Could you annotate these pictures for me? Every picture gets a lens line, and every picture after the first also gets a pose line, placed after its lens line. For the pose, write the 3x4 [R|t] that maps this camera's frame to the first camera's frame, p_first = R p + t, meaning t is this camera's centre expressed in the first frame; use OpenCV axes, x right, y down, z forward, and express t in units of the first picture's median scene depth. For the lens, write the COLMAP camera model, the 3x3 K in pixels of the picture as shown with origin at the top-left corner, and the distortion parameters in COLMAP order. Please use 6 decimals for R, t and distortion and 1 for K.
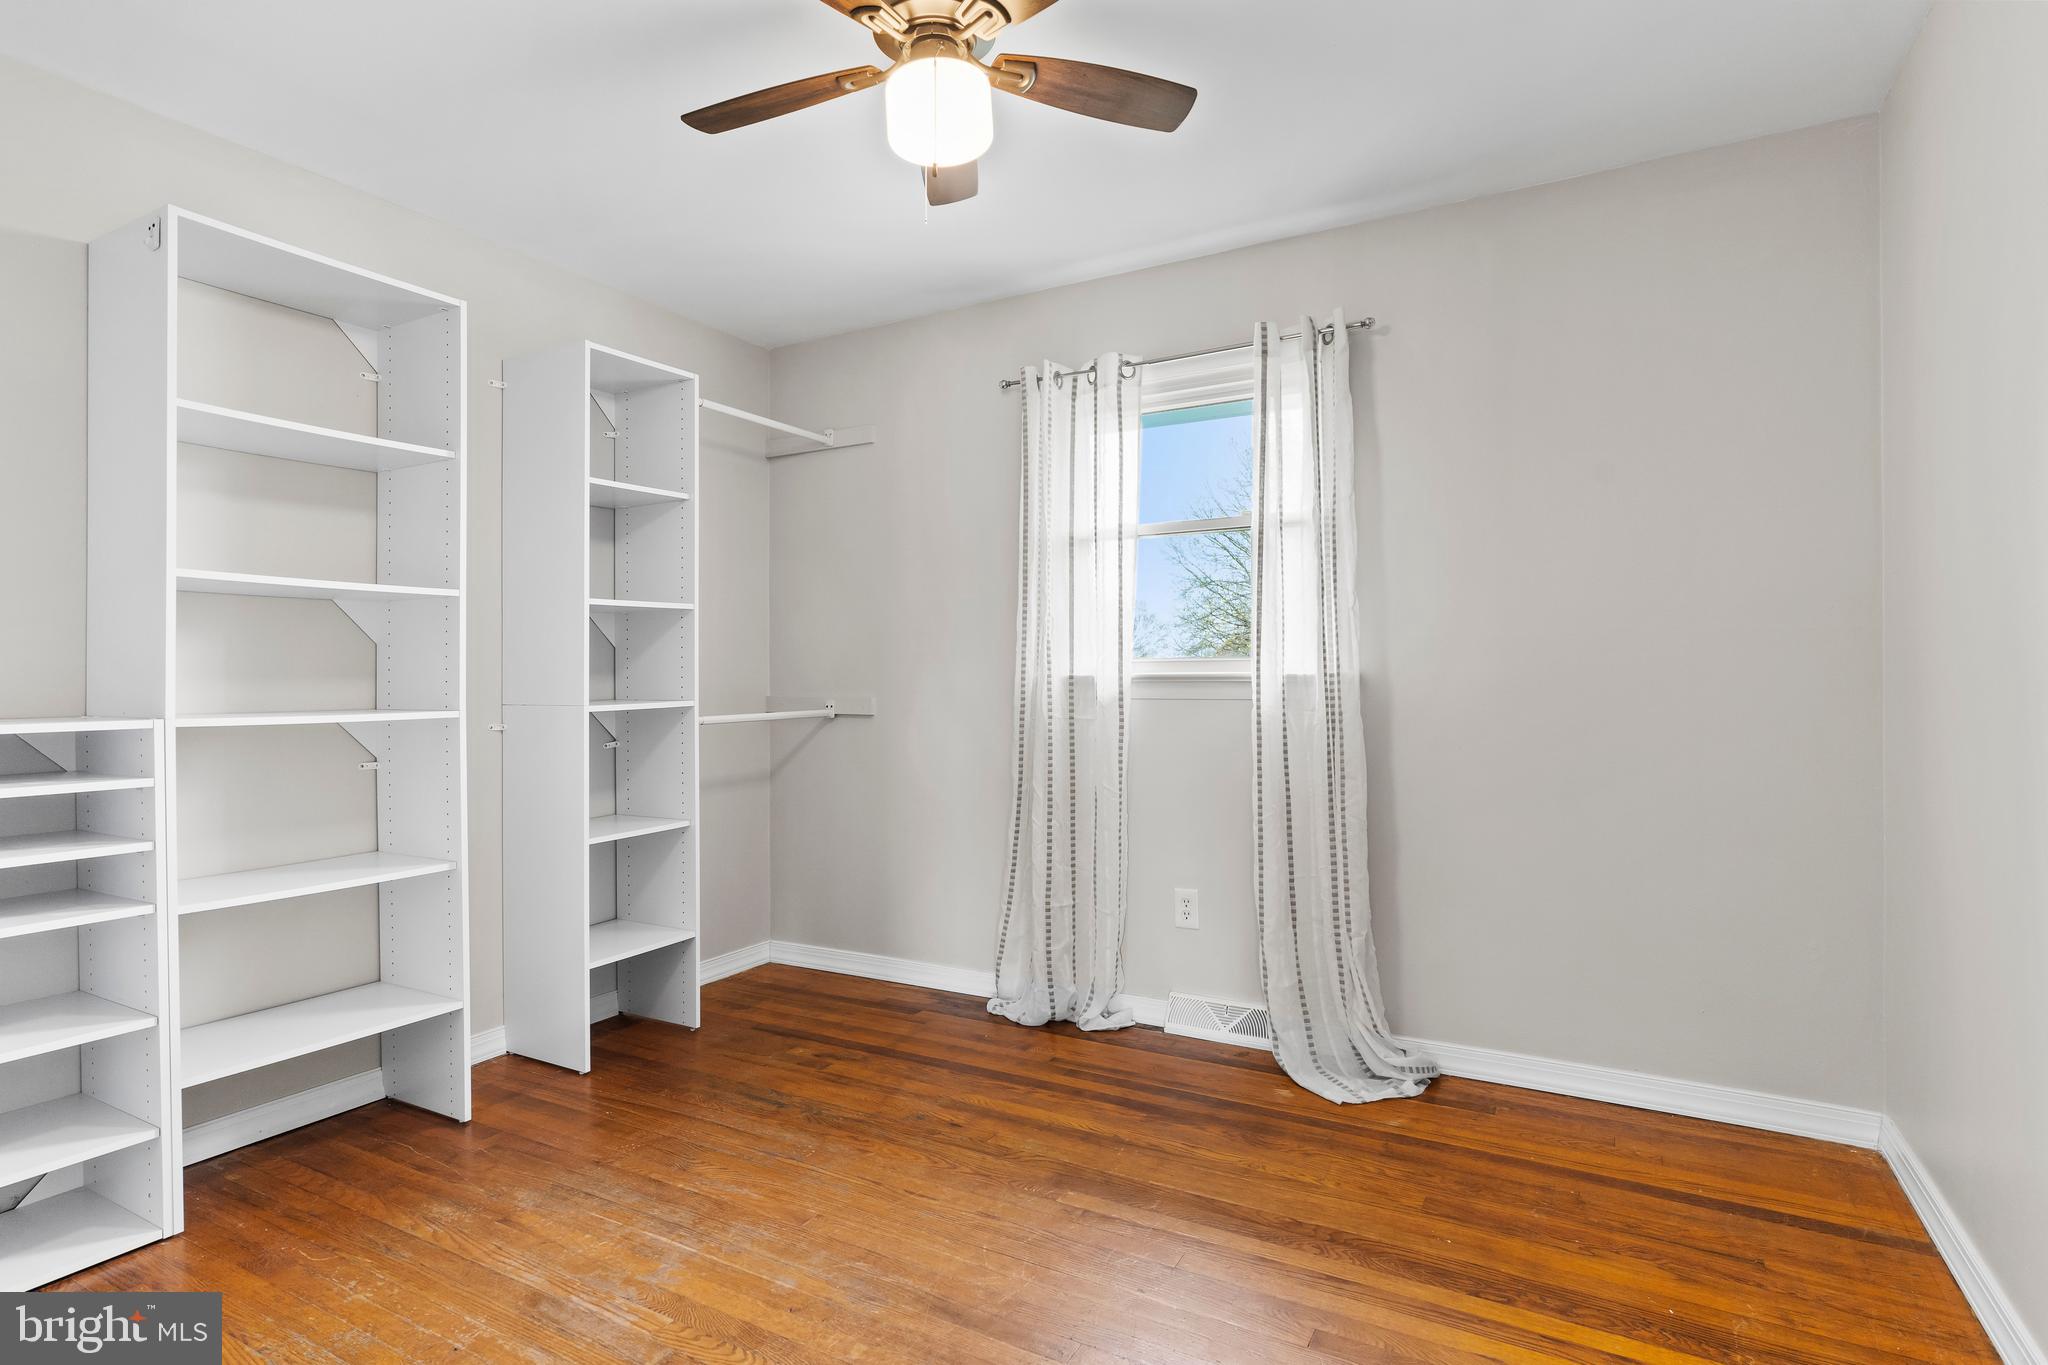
lens RADIAL K [[1053.8, 0, 1011.9], [0, 1053.8, 676.9], [0, 0, 1]] dist [-0.002054, 0.000299]
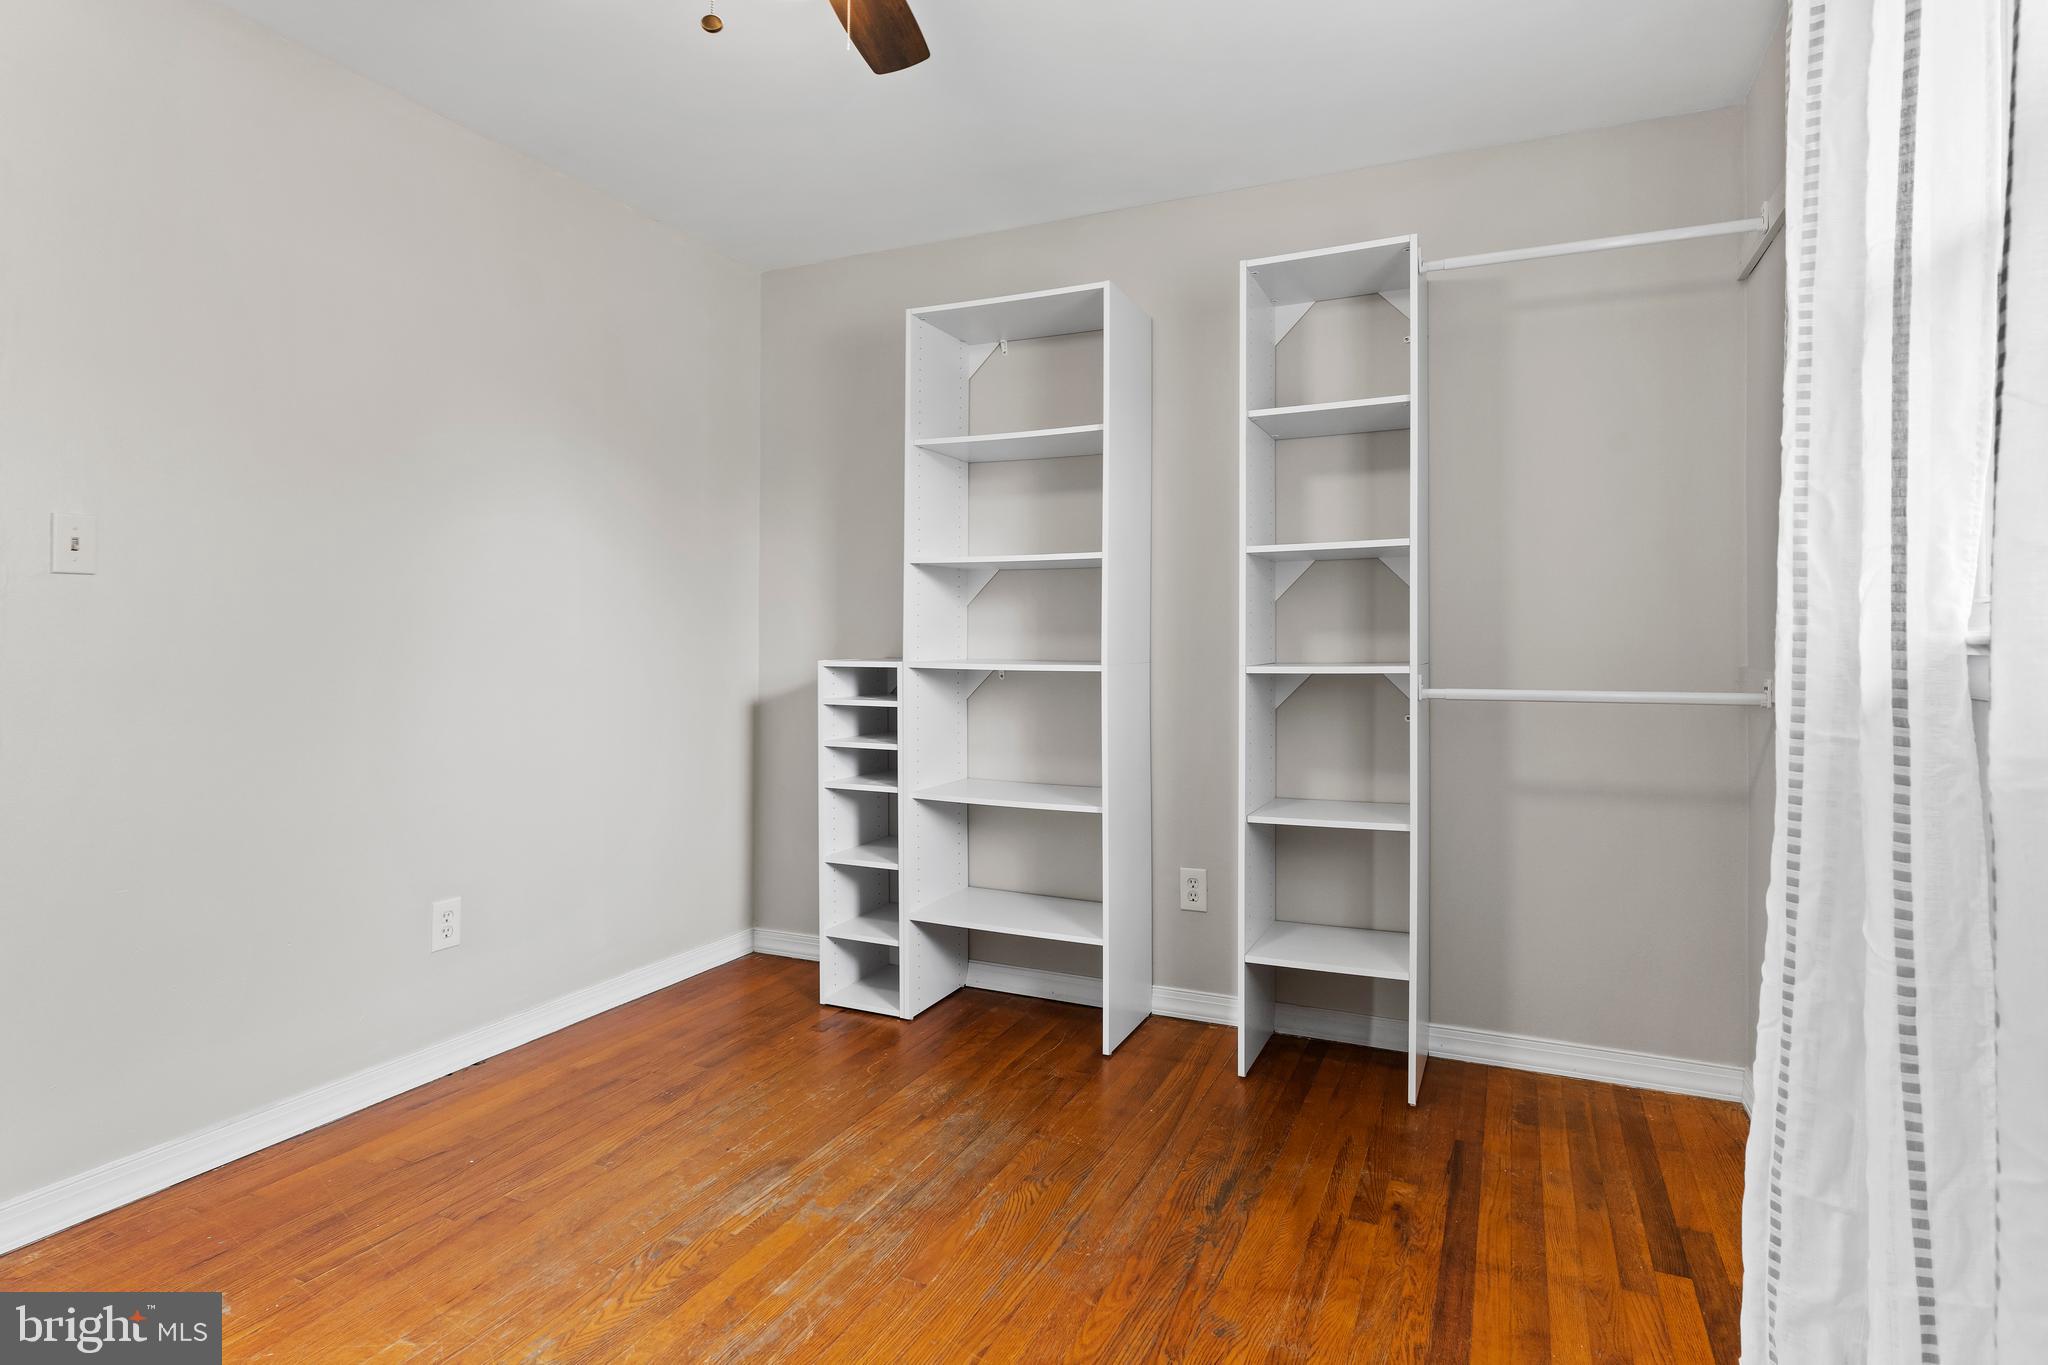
lens RADIAL K [[1068.4, 0, 1020.0], [0, 1068.4, 651.5], [0, 0, 1]] dist [-0.004490, -0.000135]
pose [[0.085360, 0.020253, -0.996144, 0.544062], [-0.003162, 0.999794, 0.020056, -0.002728], [0.996345, 0.001438, 0.085406, 0.842686]]
